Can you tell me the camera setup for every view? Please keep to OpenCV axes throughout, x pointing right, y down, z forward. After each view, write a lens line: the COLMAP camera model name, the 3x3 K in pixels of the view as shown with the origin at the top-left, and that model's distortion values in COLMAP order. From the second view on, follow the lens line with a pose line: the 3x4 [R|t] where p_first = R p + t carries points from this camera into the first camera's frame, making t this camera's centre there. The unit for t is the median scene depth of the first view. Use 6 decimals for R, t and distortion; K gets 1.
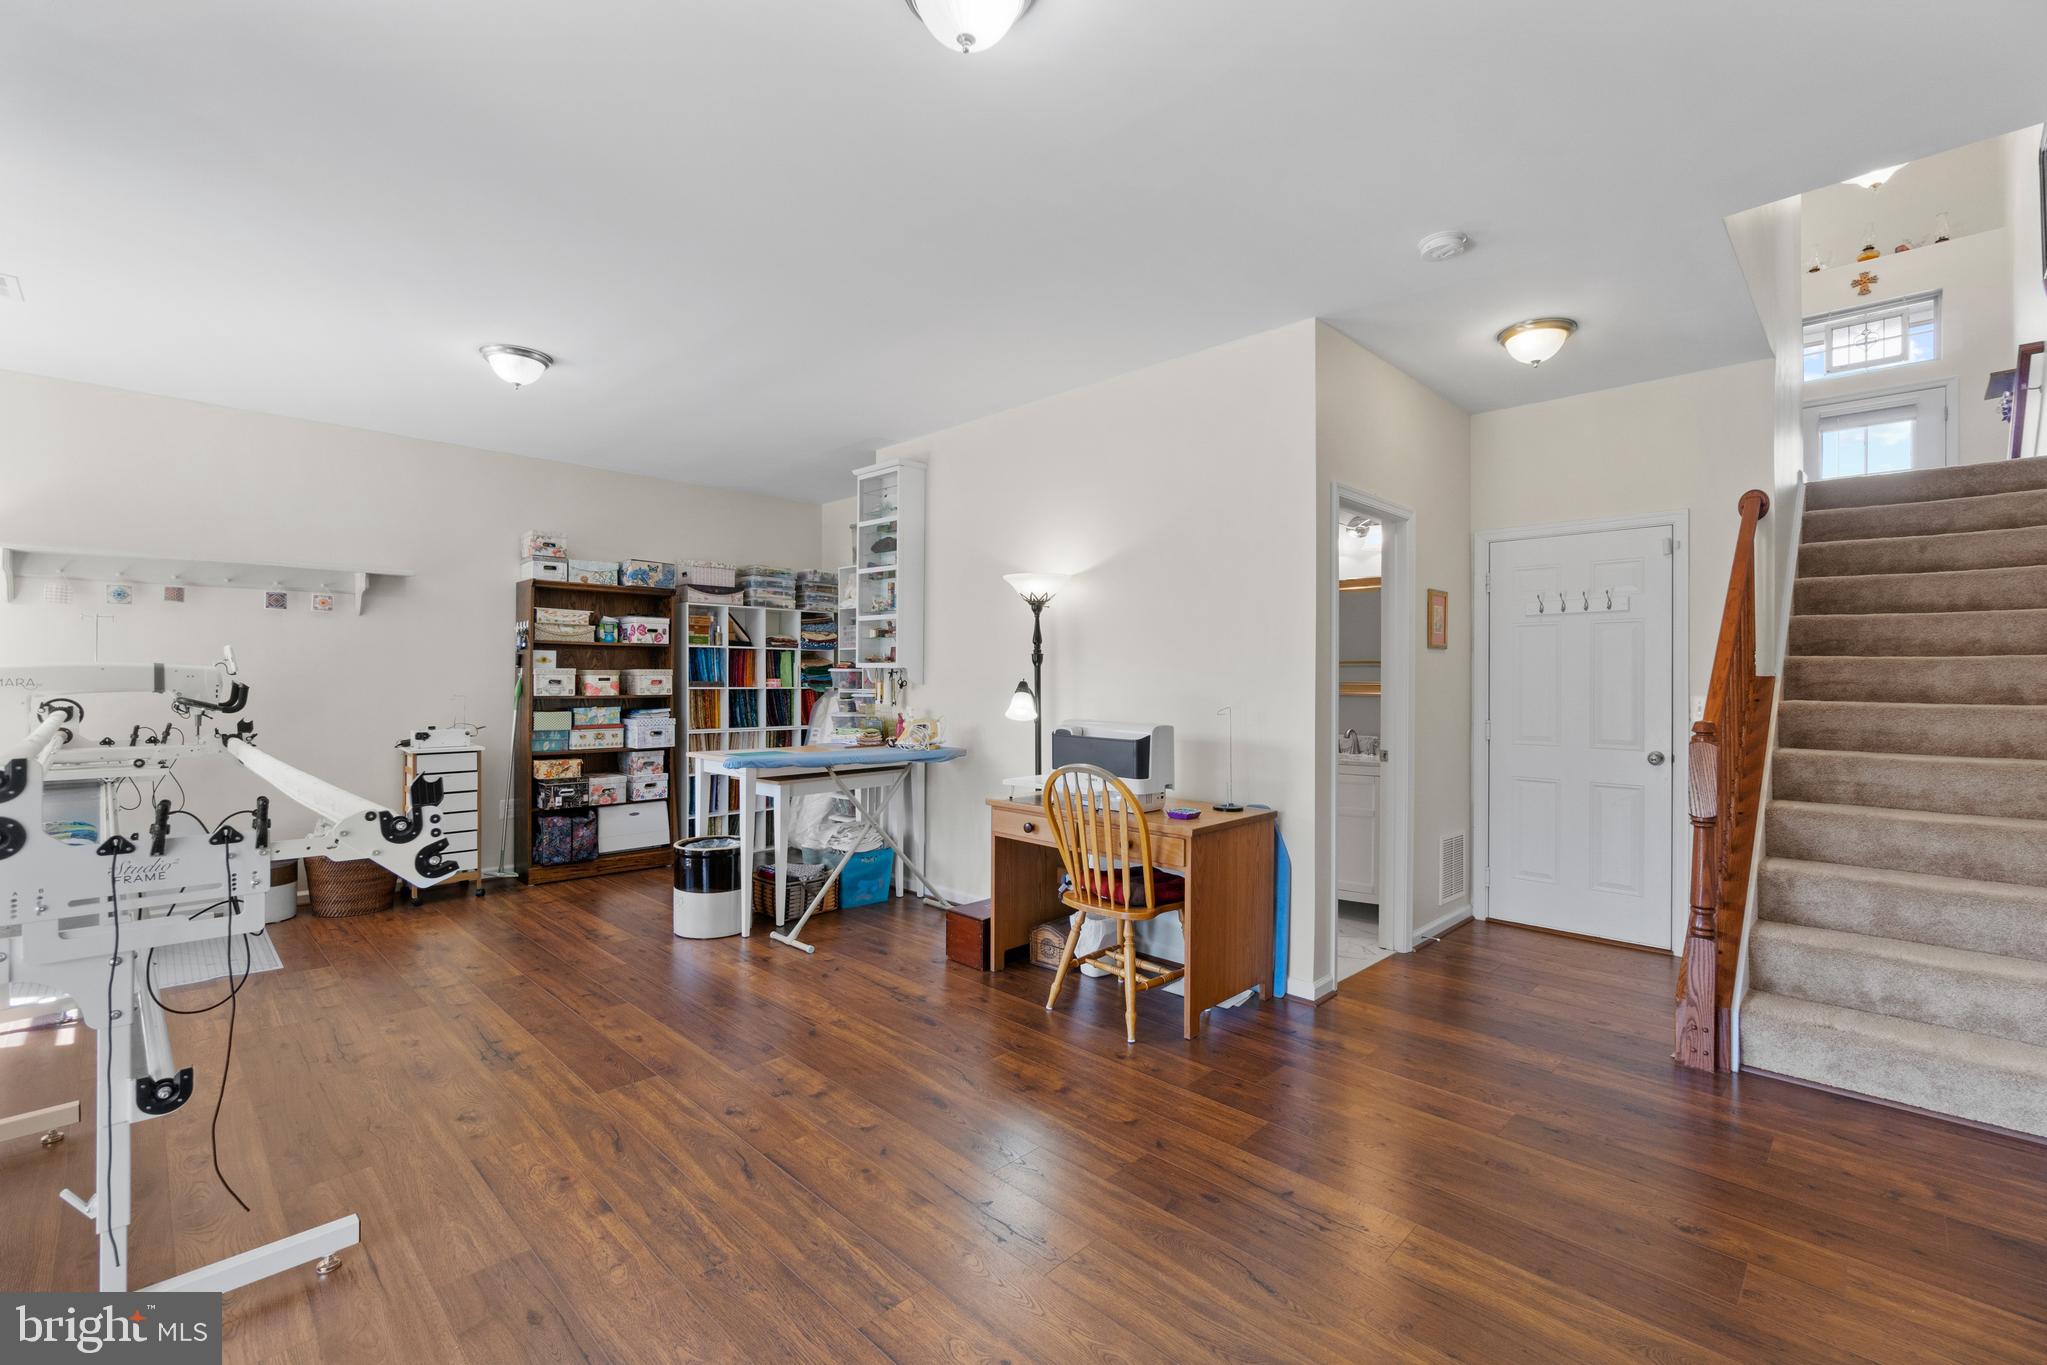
lens RADIAL K [[887.3, 0, 1017.2], [0, 887.3, 673.0], [0, 0, 1]] dist [0.001418, 0.000721]
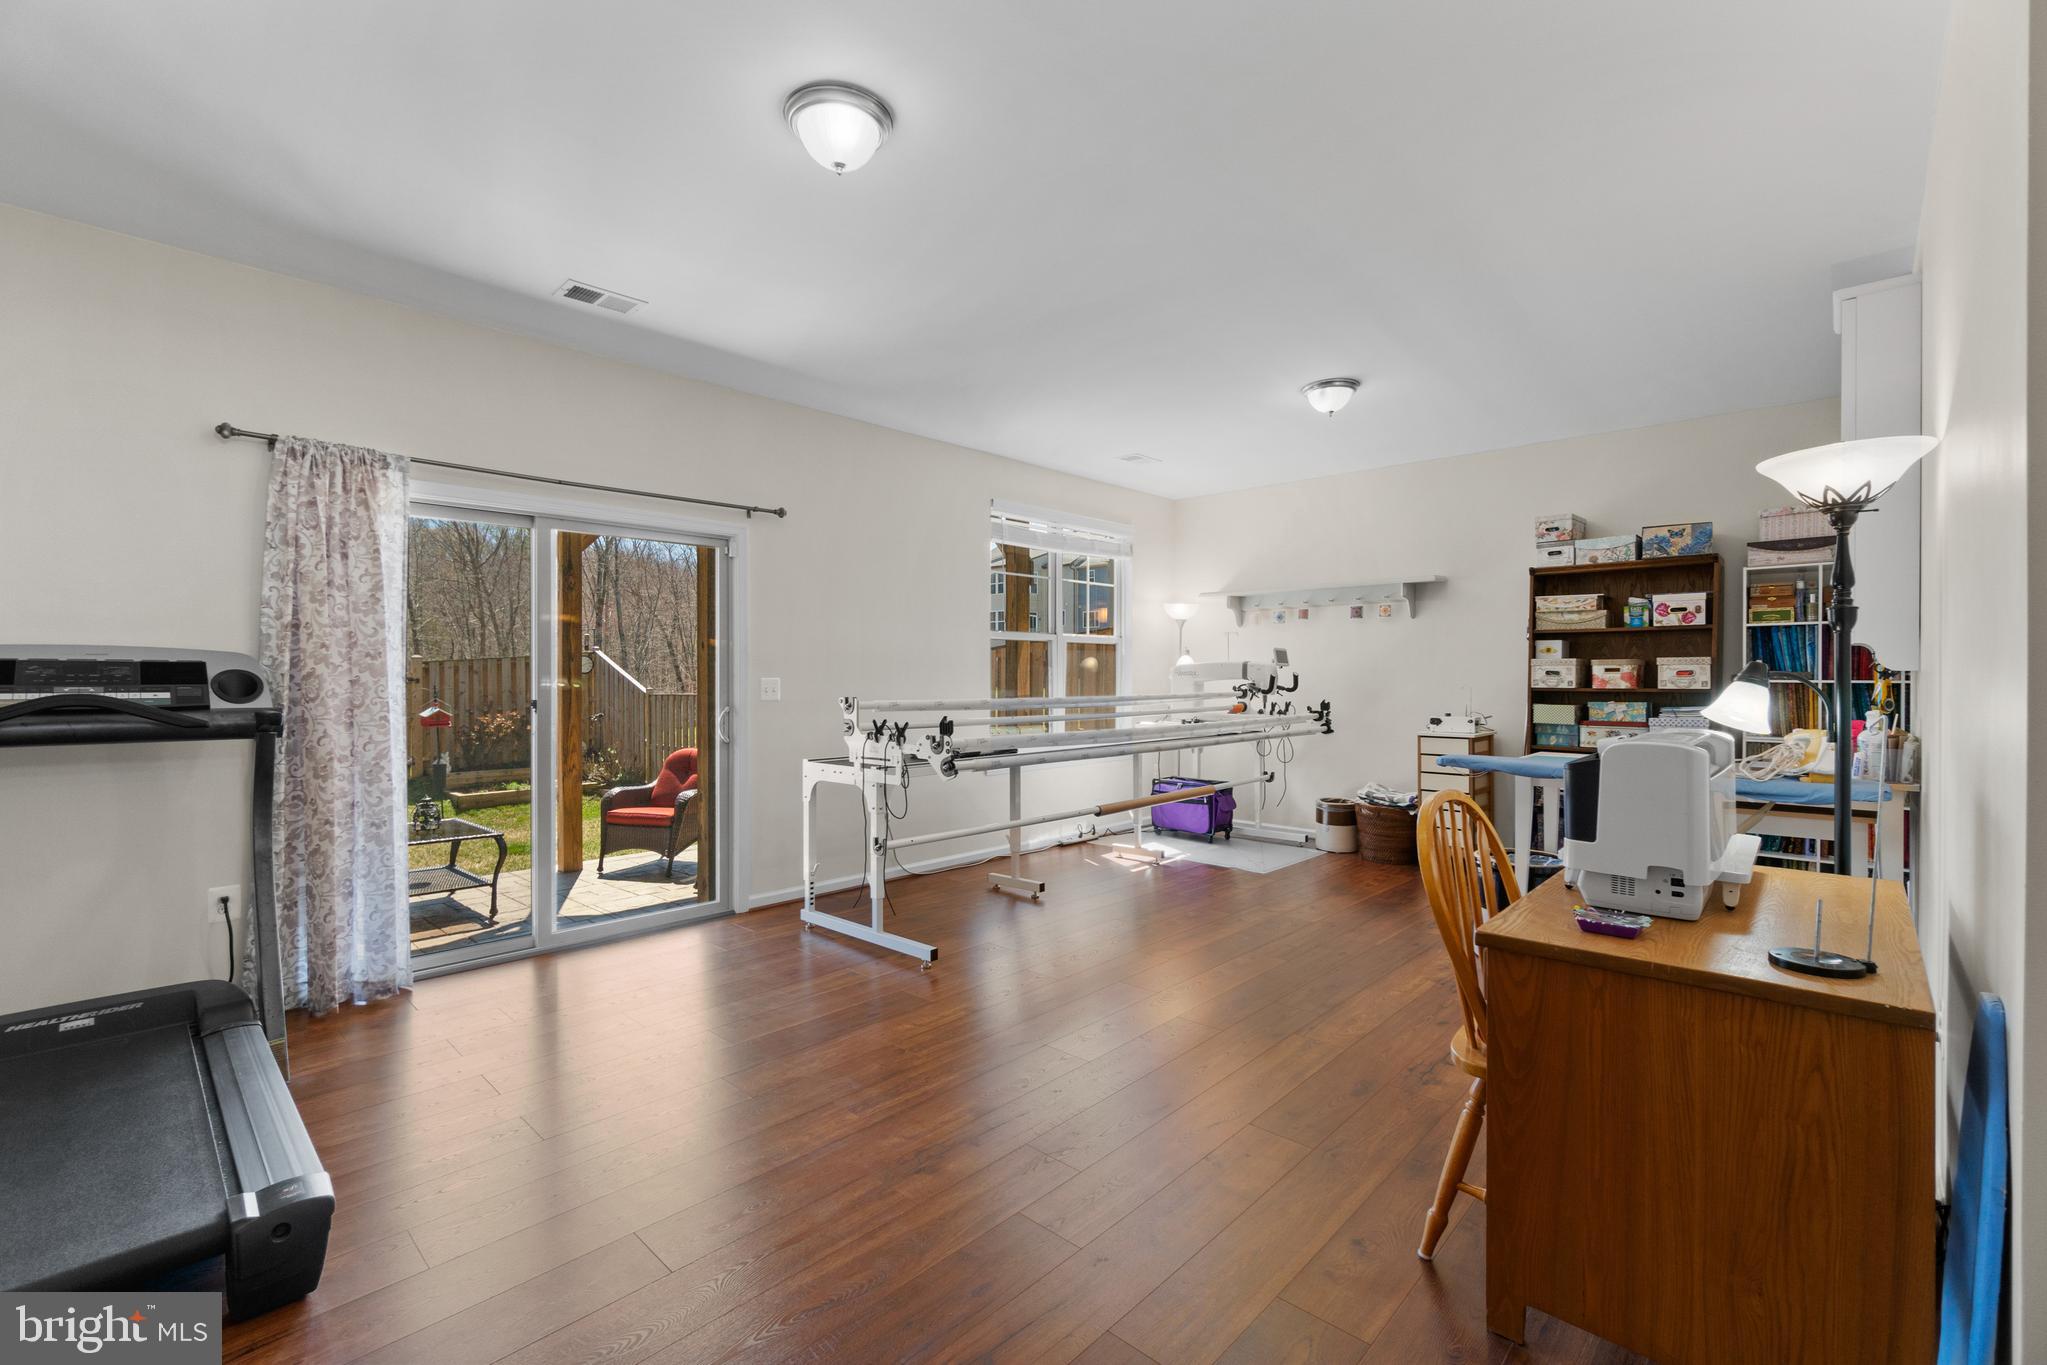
lens RADIAL K [[887.3, 0, 1017.2], [0, 887.3, 673.0], [0, 0, 1]] dist [0.001418, 0.000721]
pose [[0.028931, -0.007871, -0.999550, 0.406236], [0.005621, 0.999954, -0.007712, 0.013939], [0.999566, -0.005396, 0.028974, 0.395911]]
